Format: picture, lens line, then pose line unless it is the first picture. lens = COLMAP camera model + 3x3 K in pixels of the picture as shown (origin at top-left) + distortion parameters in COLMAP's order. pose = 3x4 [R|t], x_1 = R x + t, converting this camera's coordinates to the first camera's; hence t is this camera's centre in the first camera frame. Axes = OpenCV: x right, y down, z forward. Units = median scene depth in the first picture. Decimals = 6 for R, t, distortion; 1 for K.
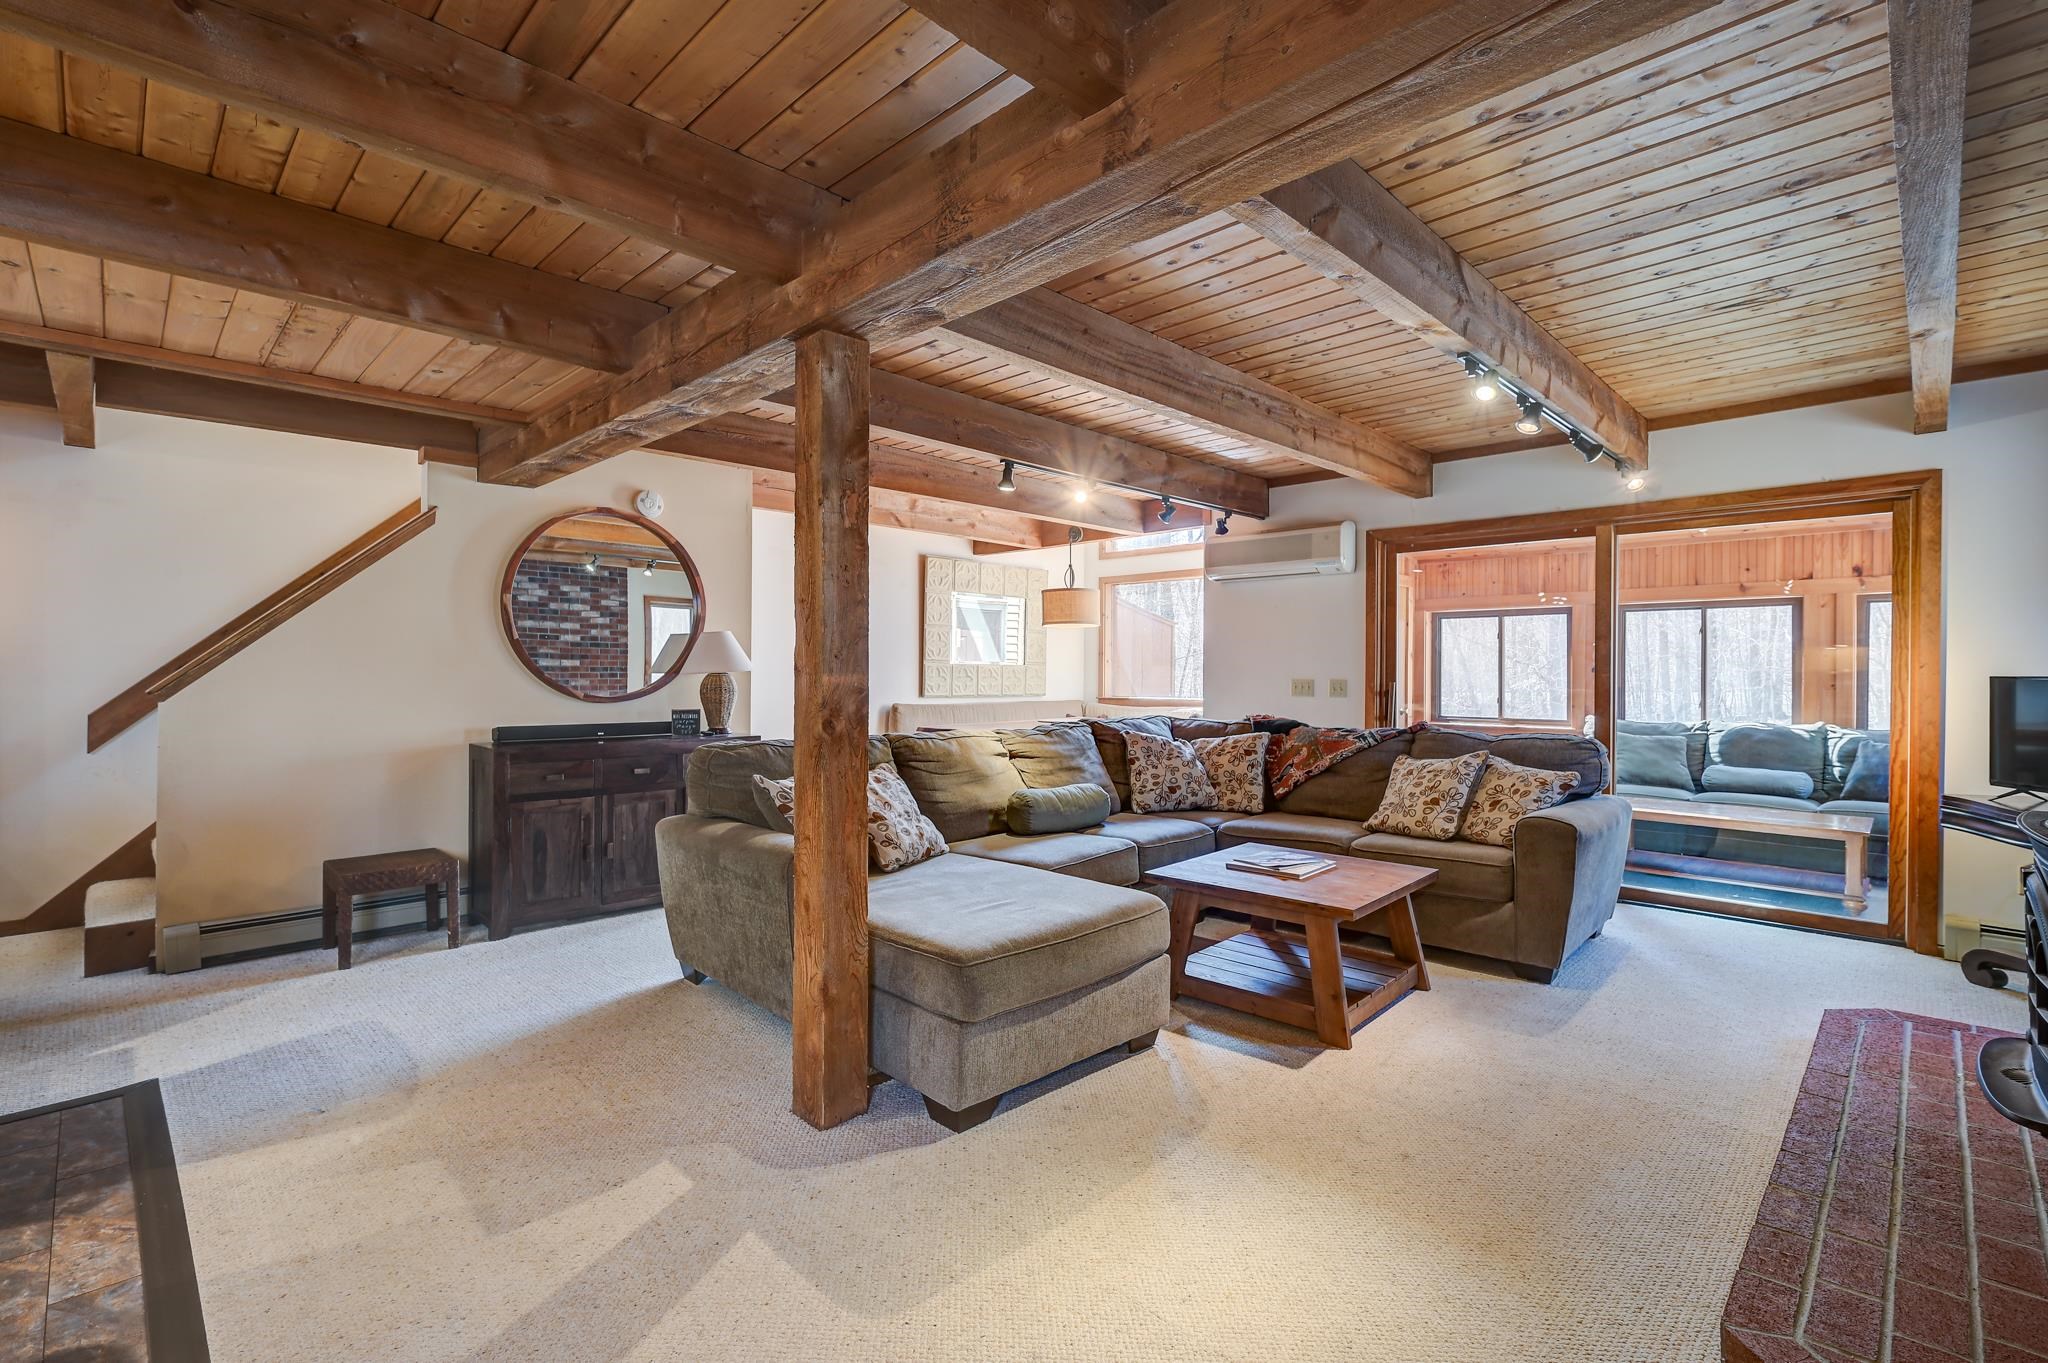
lens RADIAL K [[913.8, 0, 1028.0], [0, 913.8, 677.7], [0, 0, 1]] dist [0.001623, 0.000212]
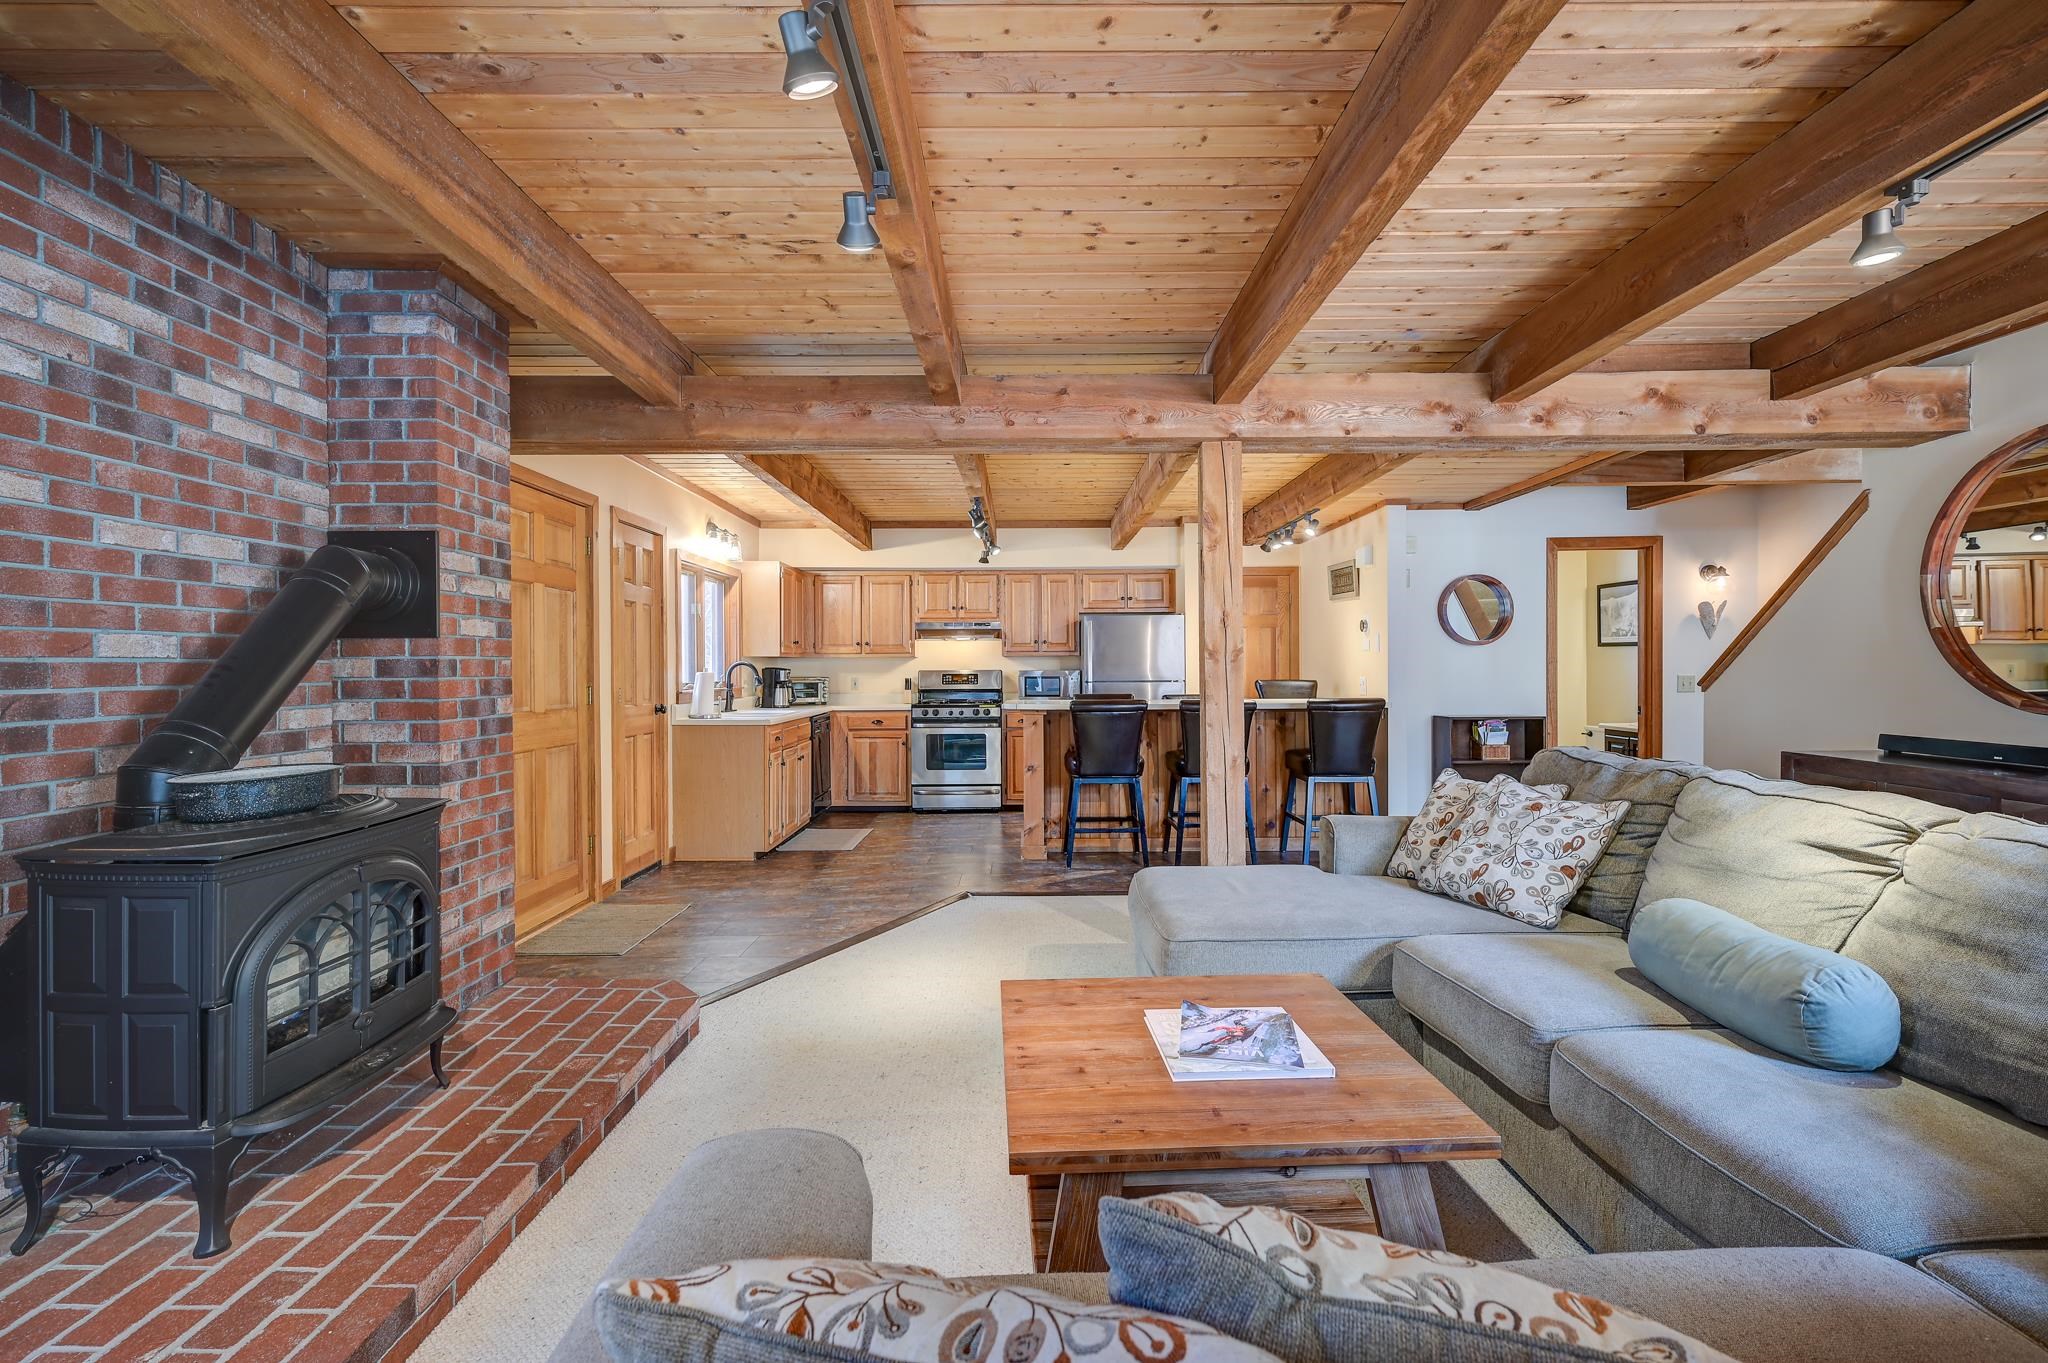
lens RADIAL K [[909.3, 0, 1028.4], [0, 909.3, 674.4], [0, 0, 1]] dist [-0.001699, 0.000183]
pose [[-0.707025, 0.005803, -0.707165, 0.578420], [-0.001762, 0.999949, 0.009967, -0.009000], [0.707186, 0.008293, -0.706979, 1.019480]]
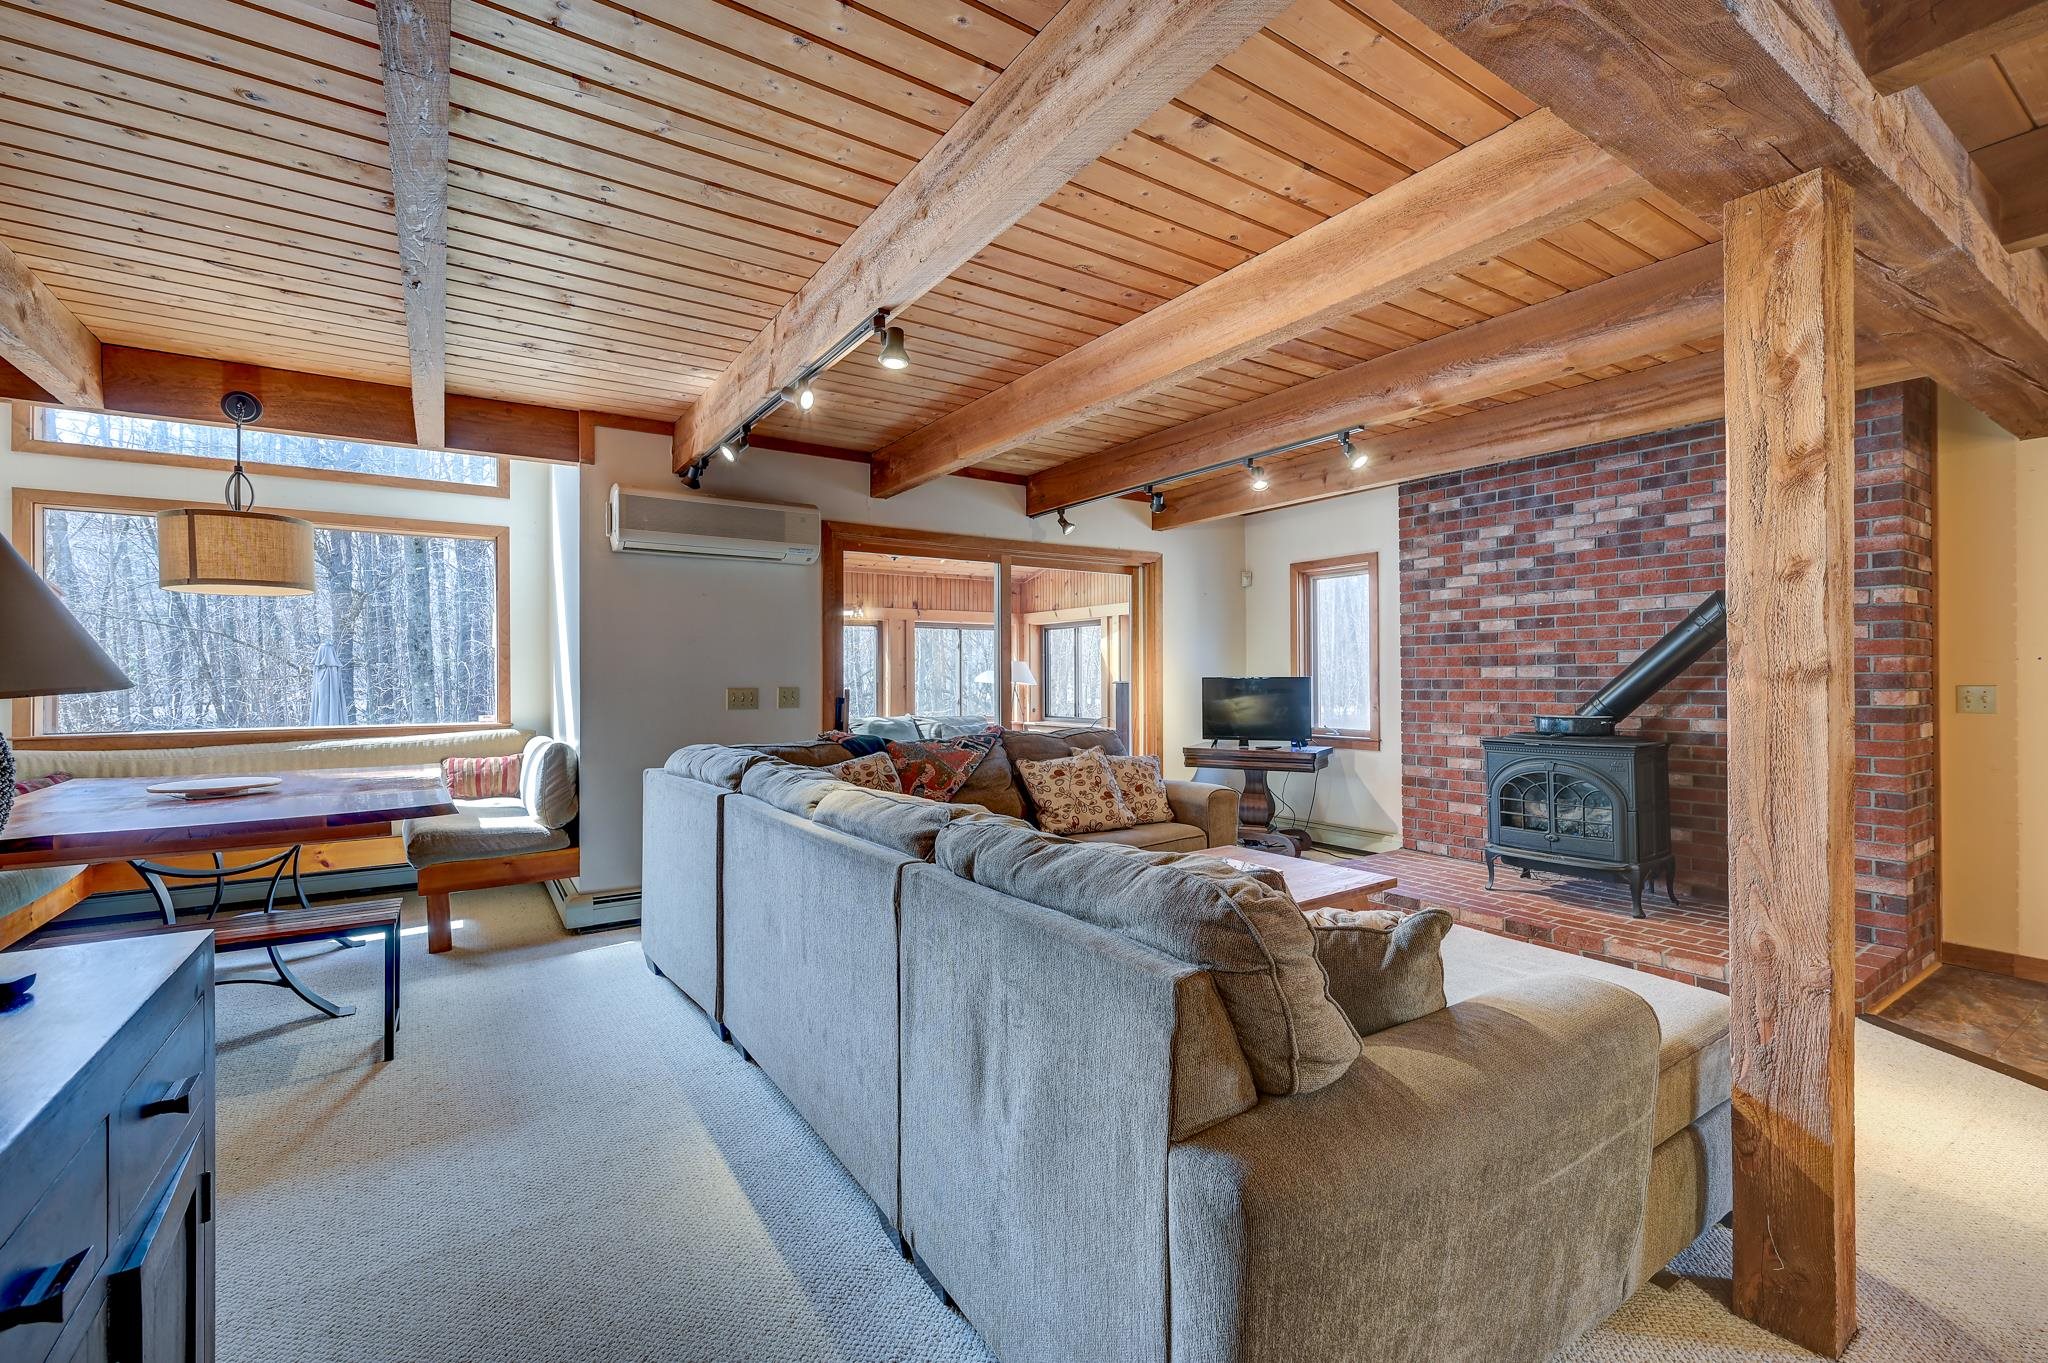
lens RADIAL K [[881.0, 0, 1025.6], [0, 881.0, 673.5], [0, 0, 1]] dist [-0.001986, 0.000224]
pose [[0.202117, 0.000035, 0.979361, -0.551536], [0.014340, 0.999893, -0.002995, -0.006900], [-0.979256, 0.014650, 0.202094, 0.806658]]
